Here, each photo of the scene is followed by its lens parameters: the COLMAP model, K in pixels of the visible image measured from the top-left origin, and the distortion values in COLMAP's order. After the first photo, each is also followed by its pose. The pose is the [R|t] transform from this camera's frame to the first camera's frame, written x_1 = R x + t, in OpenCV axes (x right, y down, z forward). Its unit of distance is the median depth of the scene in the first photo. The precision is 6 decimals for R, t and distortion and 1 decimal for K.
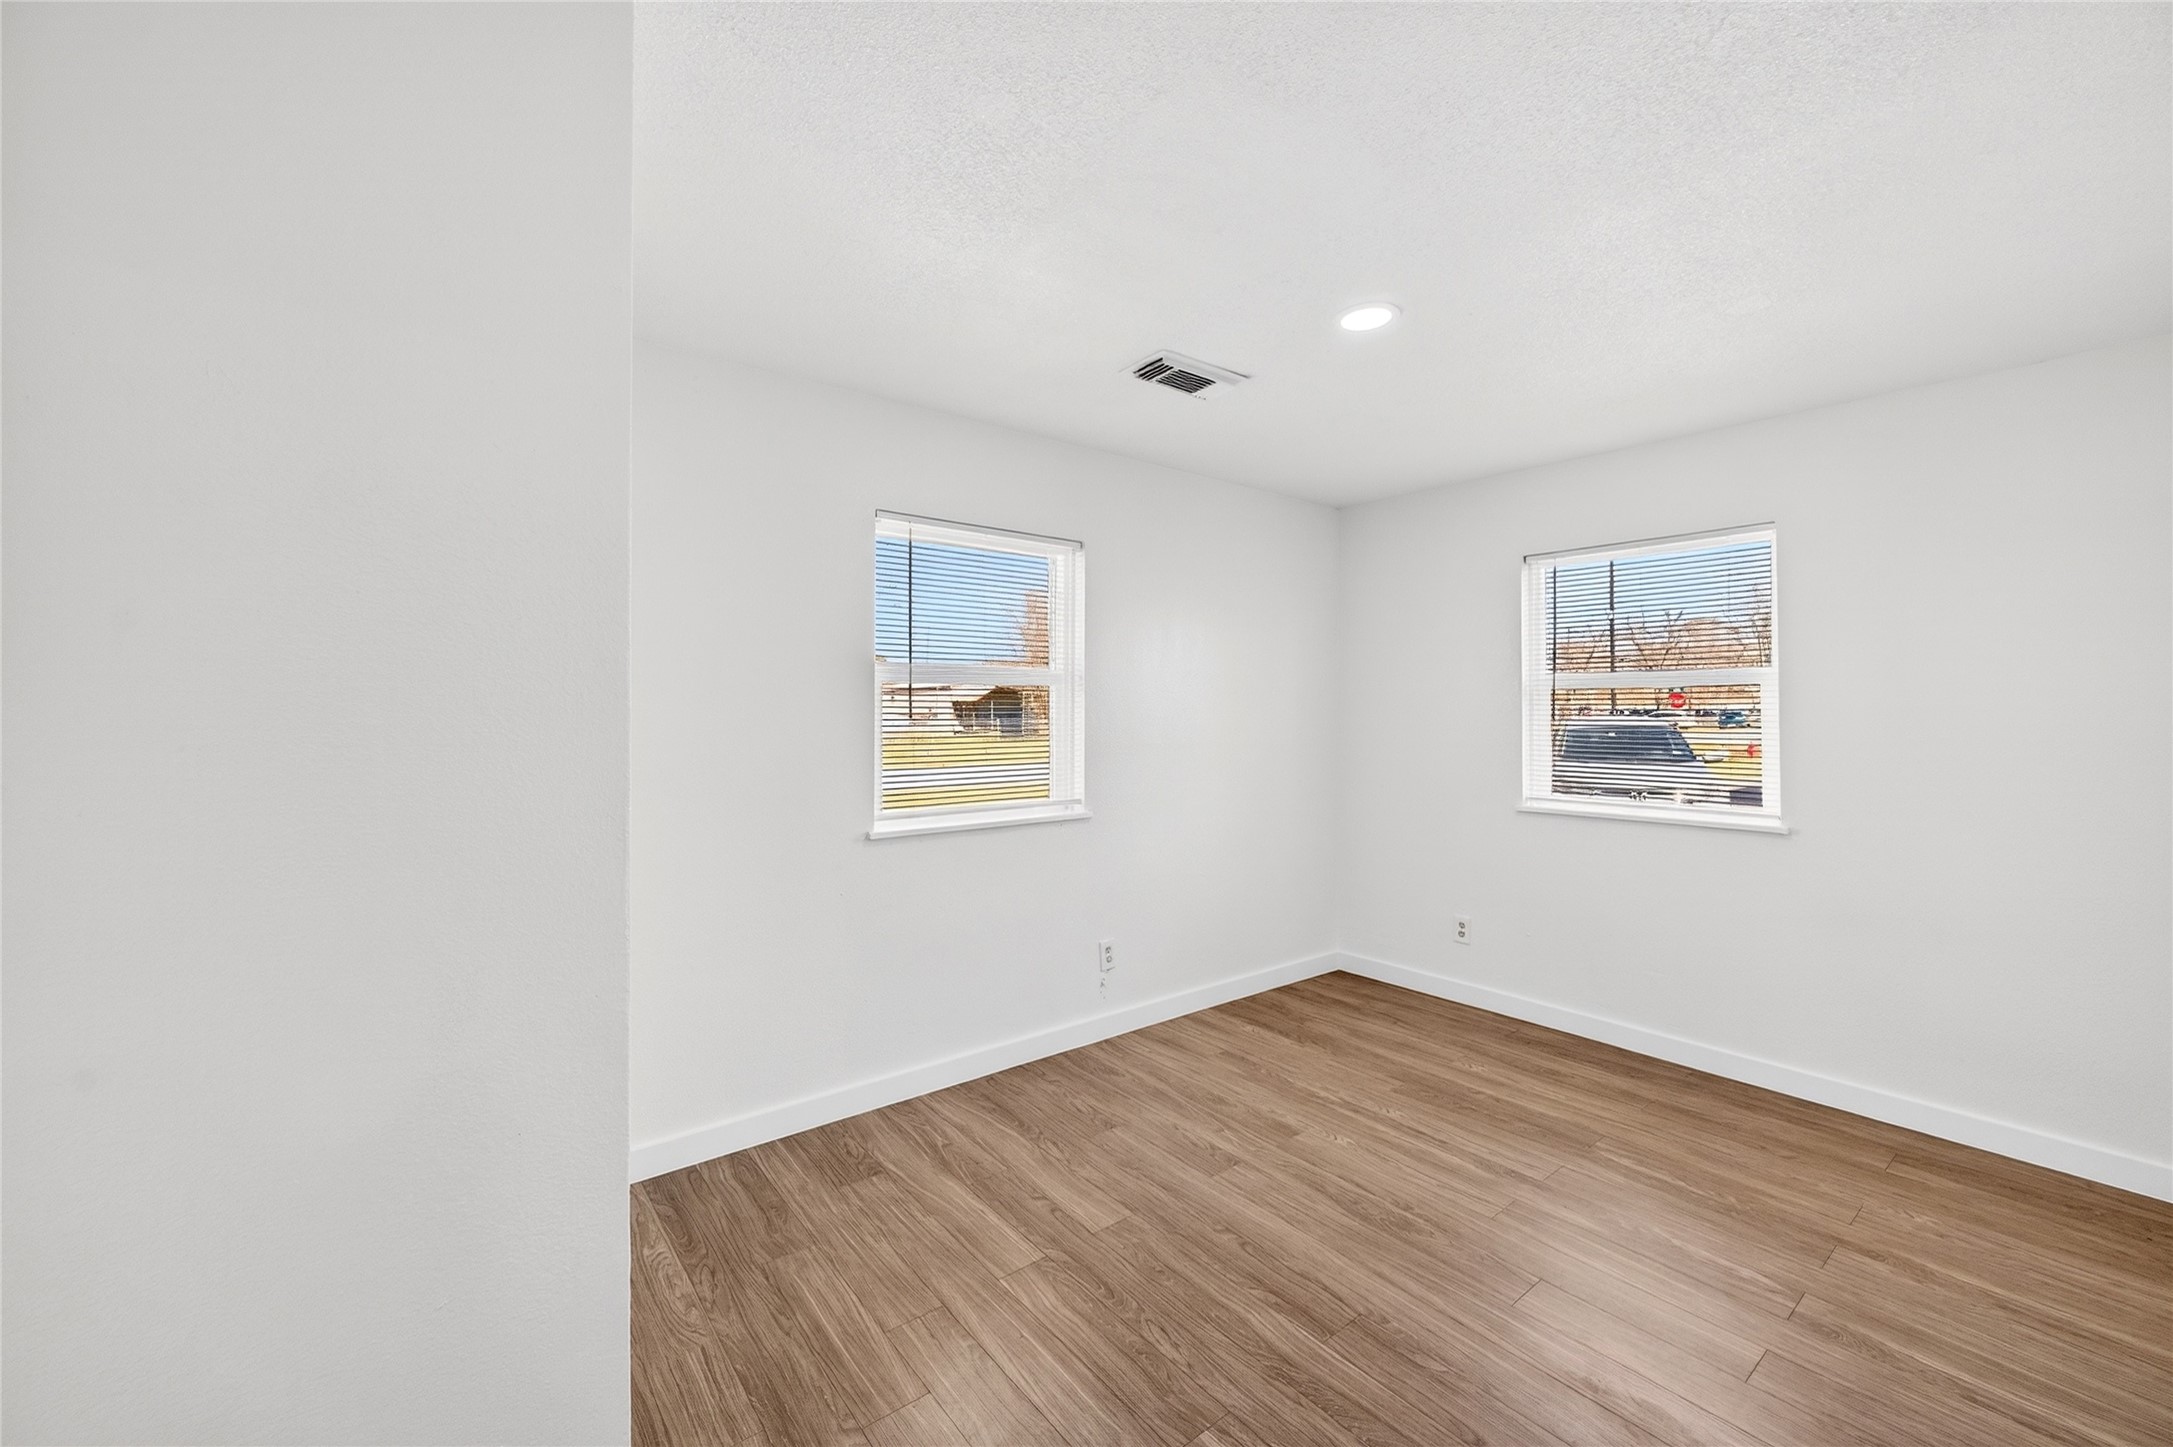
lens RADIAL K [[866.5, 0, 1086.5], [0, 866.5, 723.5], [0, 0, 1]] dist [-0.001213, -0.000163]
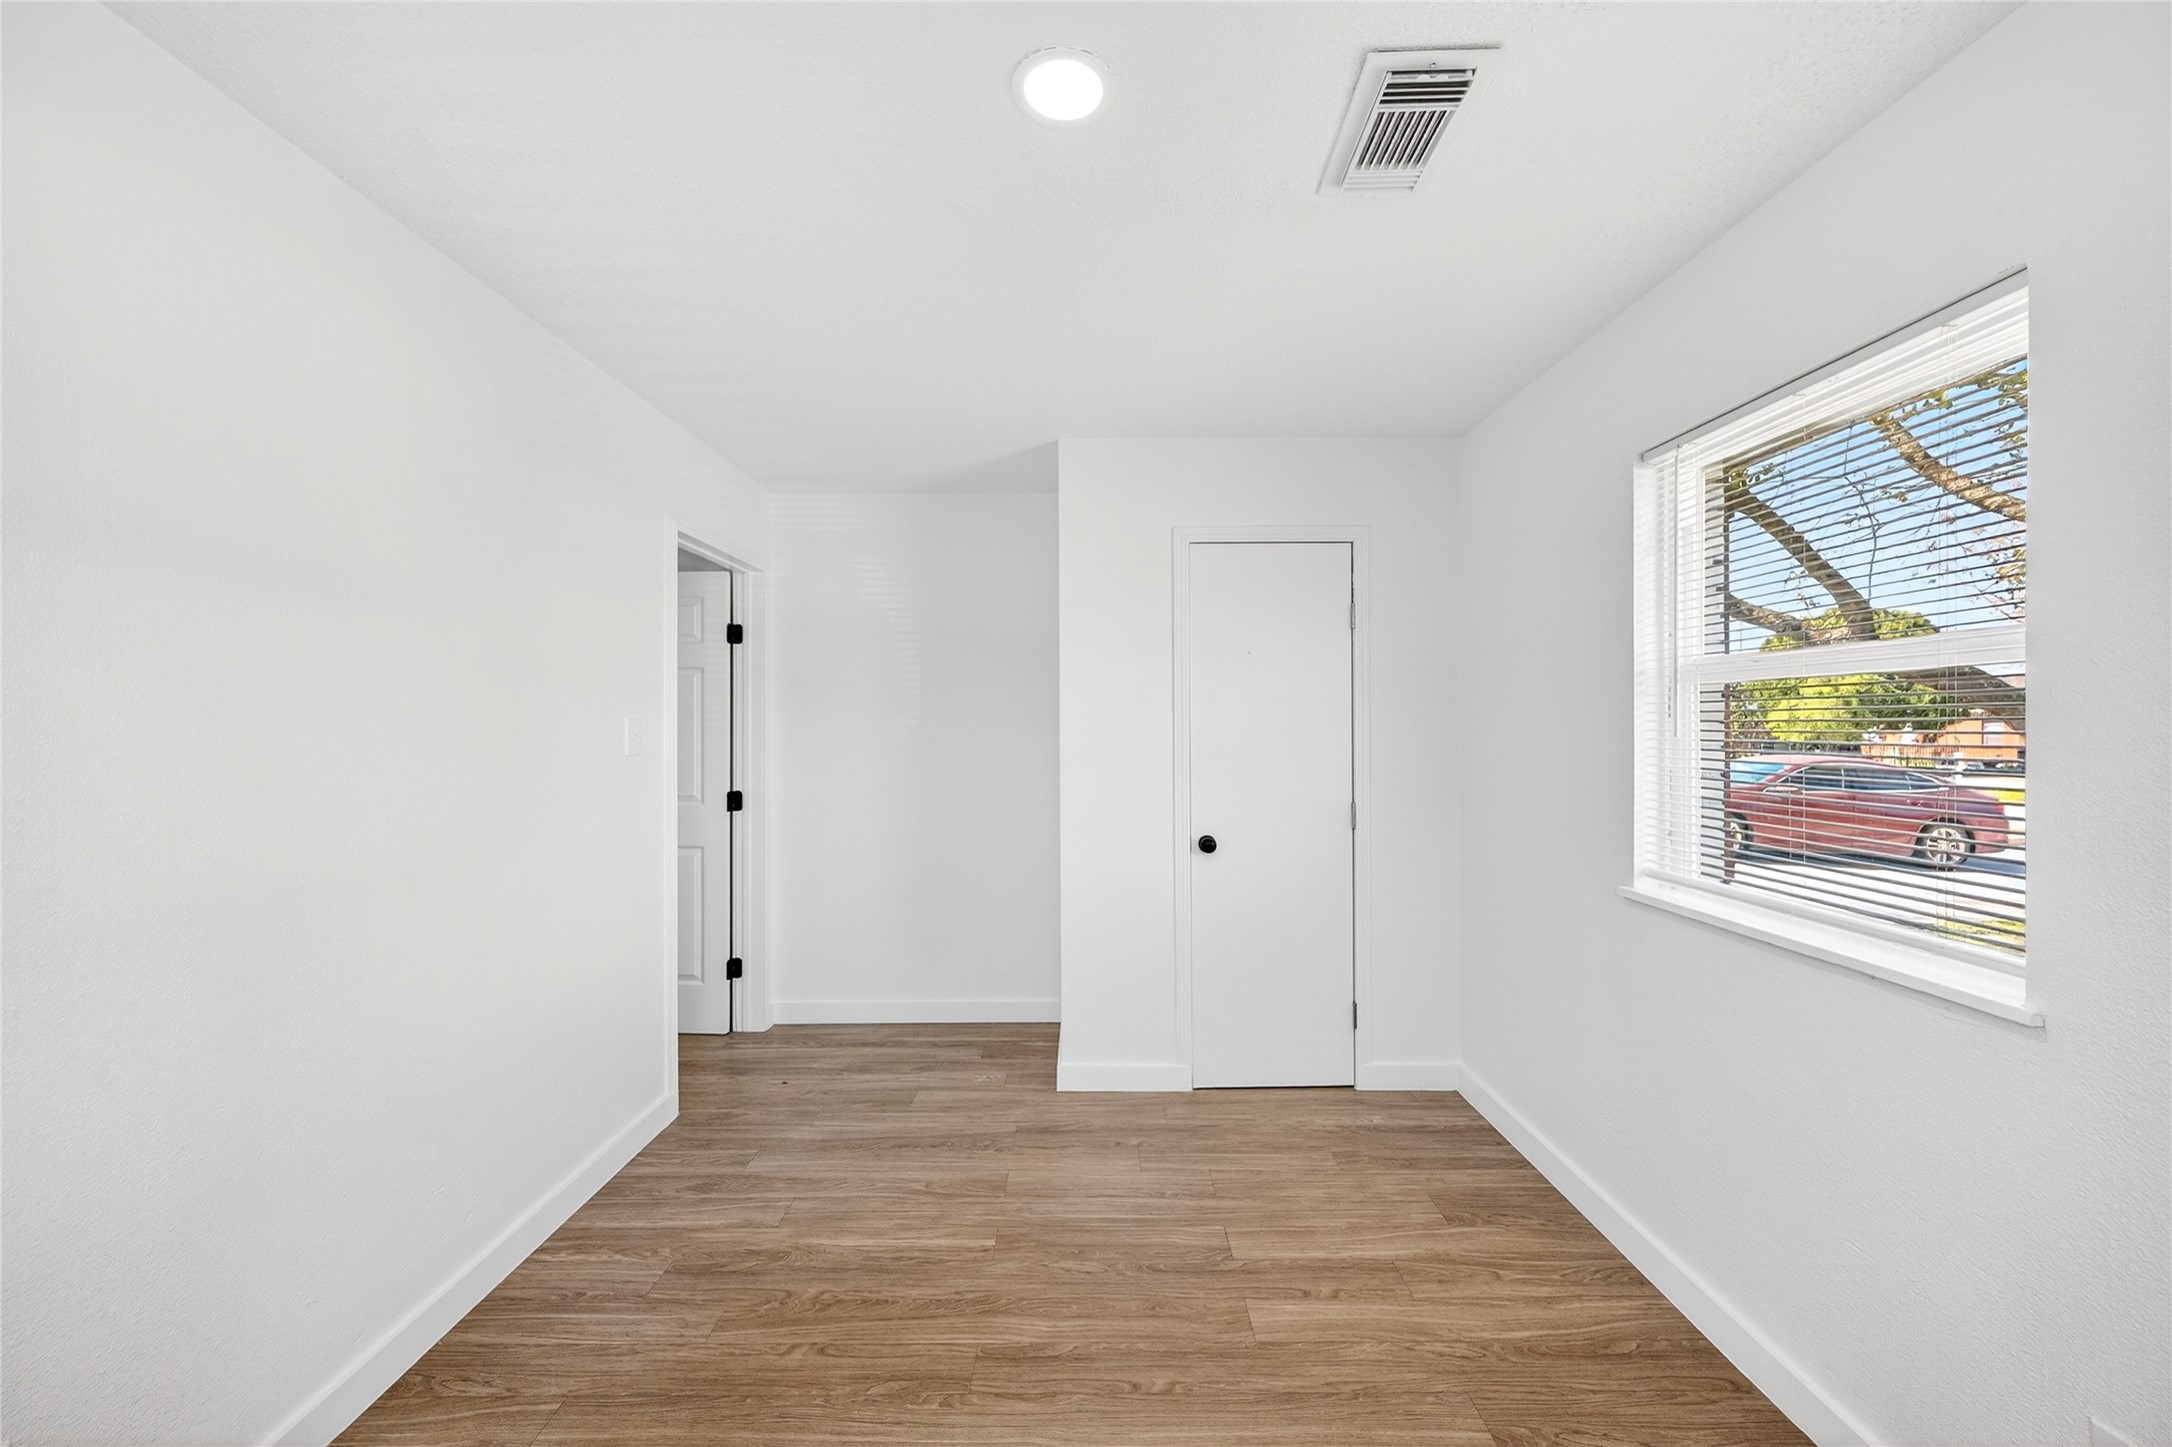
lens RADIAL K [[866.1, 0, 1086.0], [0, 866.1, 723.5], [0, 0, 1]] dist [-0.001213, -0.000163]
pose [[-0.625585, -0.002988, -0.780150, 0.895424], [-0.011199, 0.999924, 0.005151, -0.015531], [0.780075, 0.011959, -0.625571, 1.565311]]
